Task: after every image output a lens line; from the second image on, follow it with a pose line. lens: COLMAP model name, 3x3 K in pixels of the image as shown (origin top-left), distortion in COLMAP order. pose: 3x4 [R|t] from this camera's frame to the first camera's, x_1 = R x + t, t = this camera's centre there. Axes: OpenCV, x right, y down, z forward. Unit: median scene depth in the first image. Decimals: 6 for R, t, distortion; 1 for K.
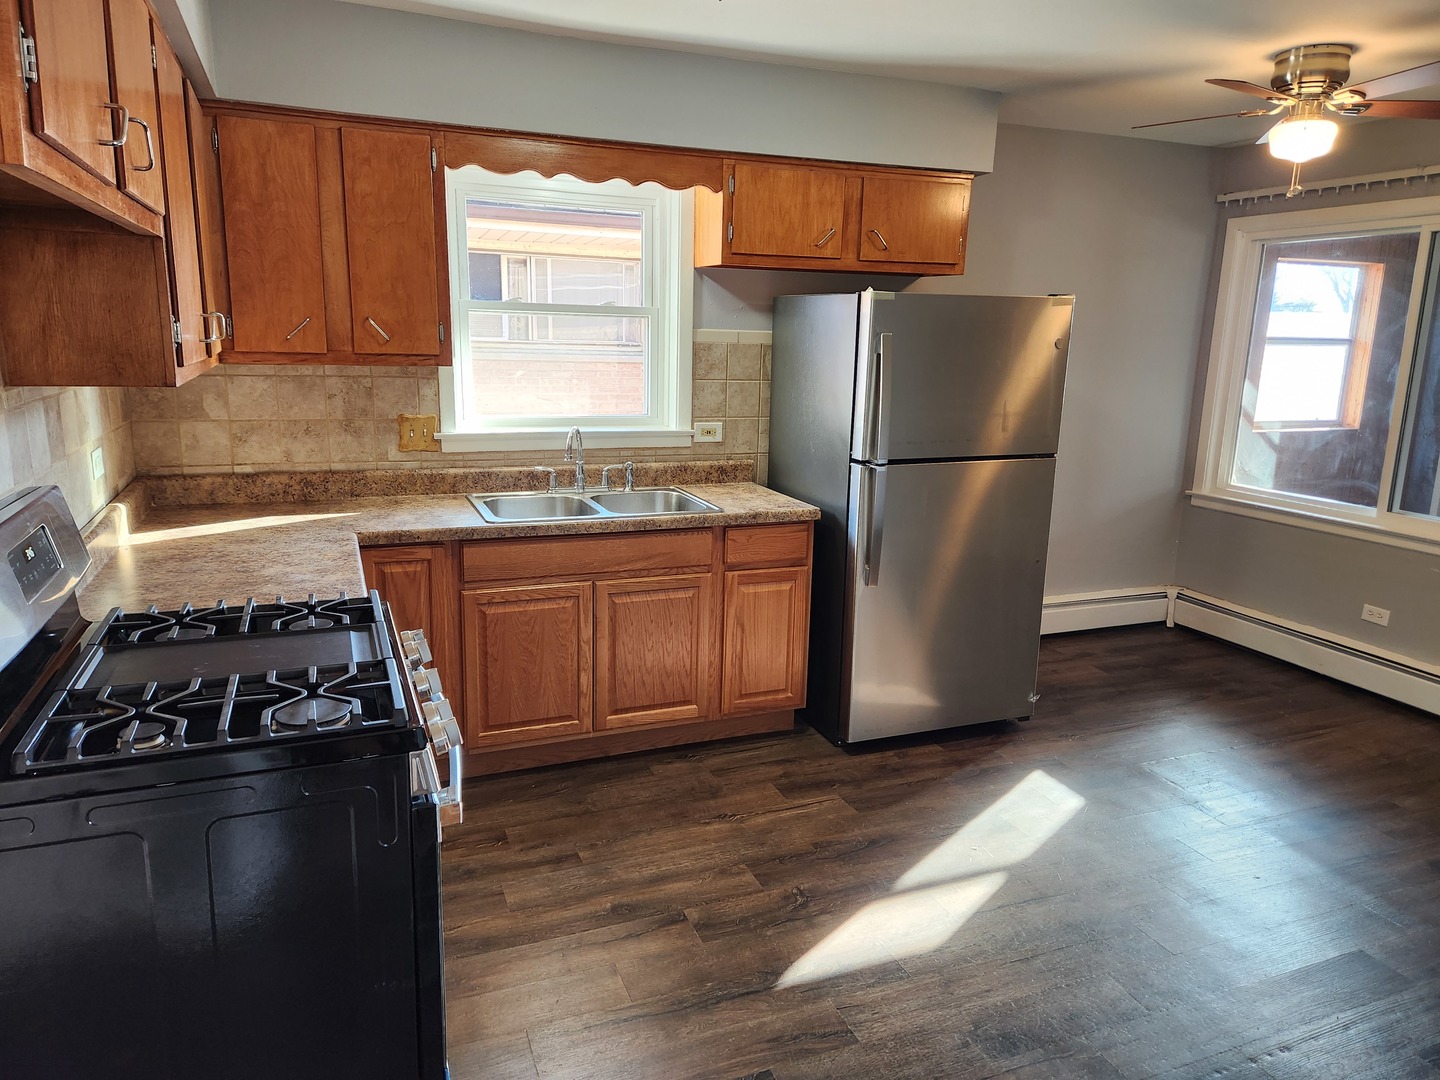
lens RADIAL K [[953.9, 0, 722.2], [0, 953.9, 533.2], [0, 0, 1]] dist [0.108852, -0.108320]
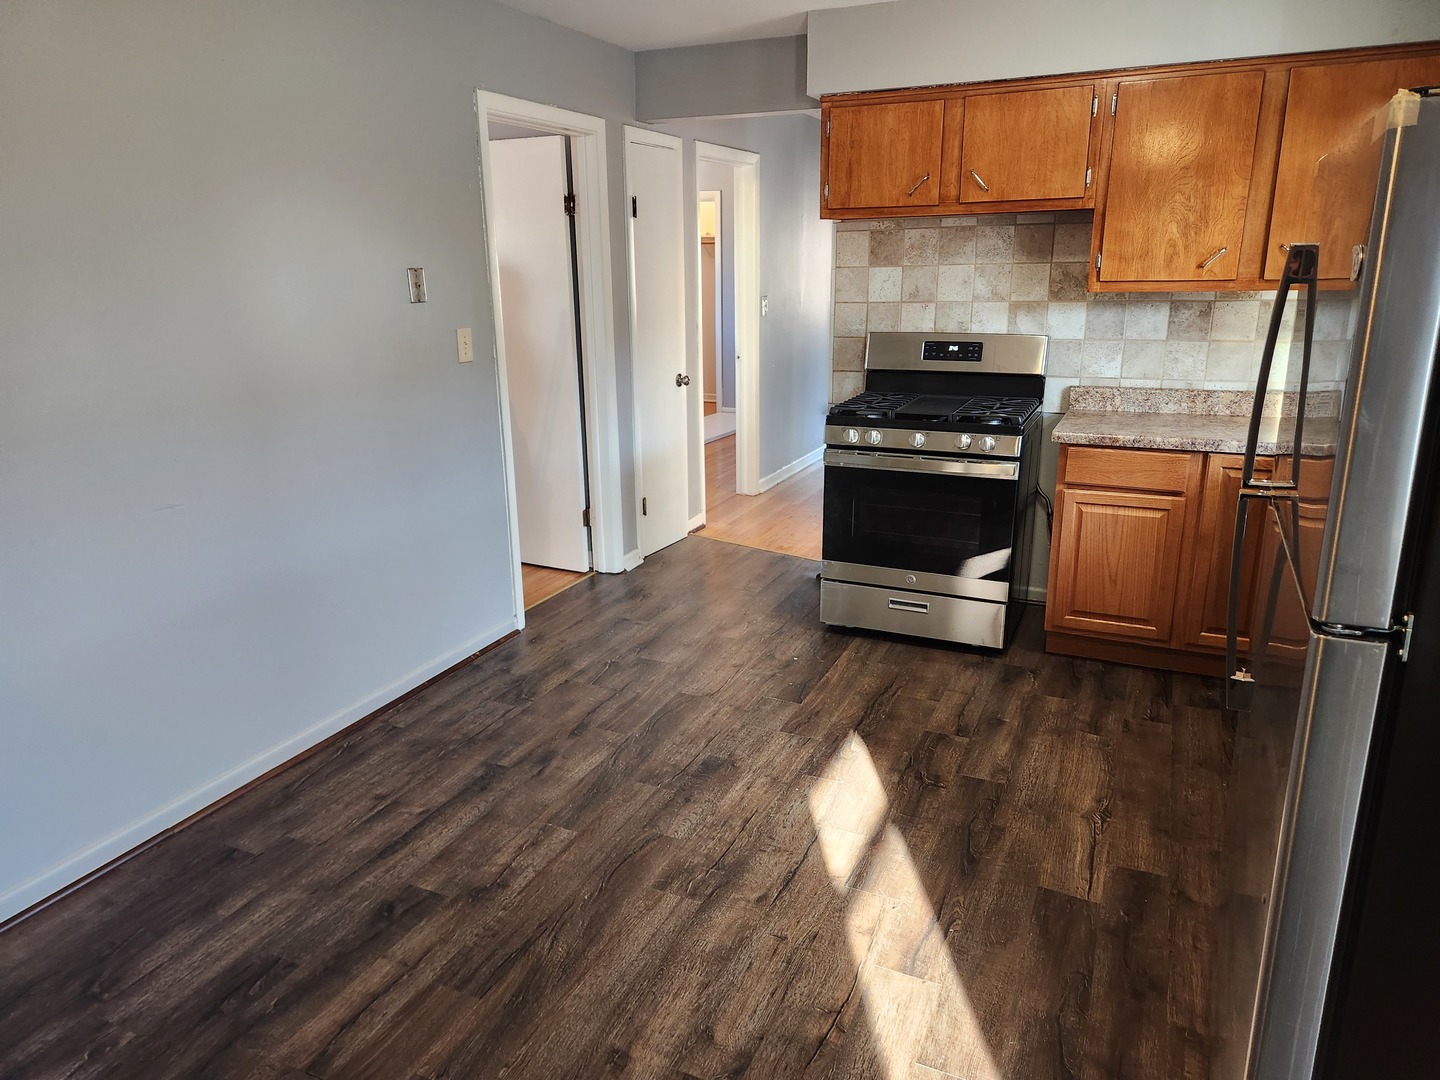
lens RADIAL K [[959.8, 0, 738.9], [0, 959.8, 536.3], [0, 0, 1]] dist [0.092746, -0.081241]
pose [[-0.712727, 0.179507, -0.678083, 0.707067], [-0.149945, 0.905365, 0.397280, -0.211806], [0.685227, 0.384827, -0.618362, 1.083155]]
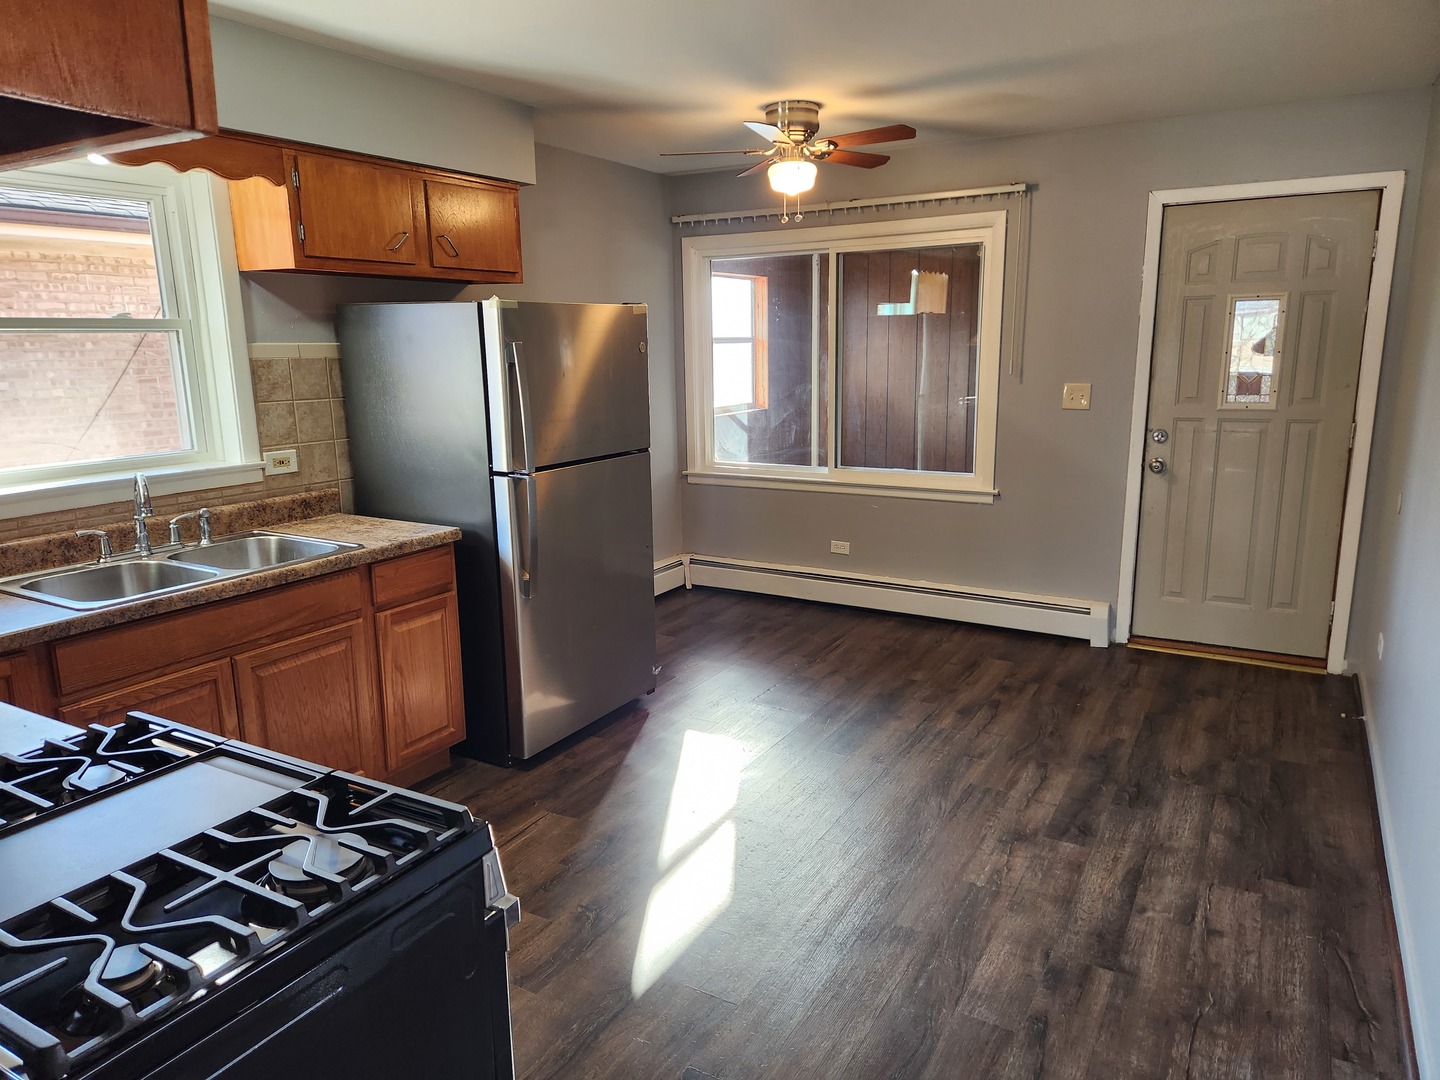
lens RADIAL K [[953.9, 0, 720.0], [0, 953.9, 540.0], [0, 0, 1]] dist [0.087053, -0.072942]
pose [[0.792634, -0.158800, 0.588654, -0.255367], [0.157696, 0.986029, 0.053658, -0.024440], [-0.588951, 0.050298, 0.806602, 0.079264]]
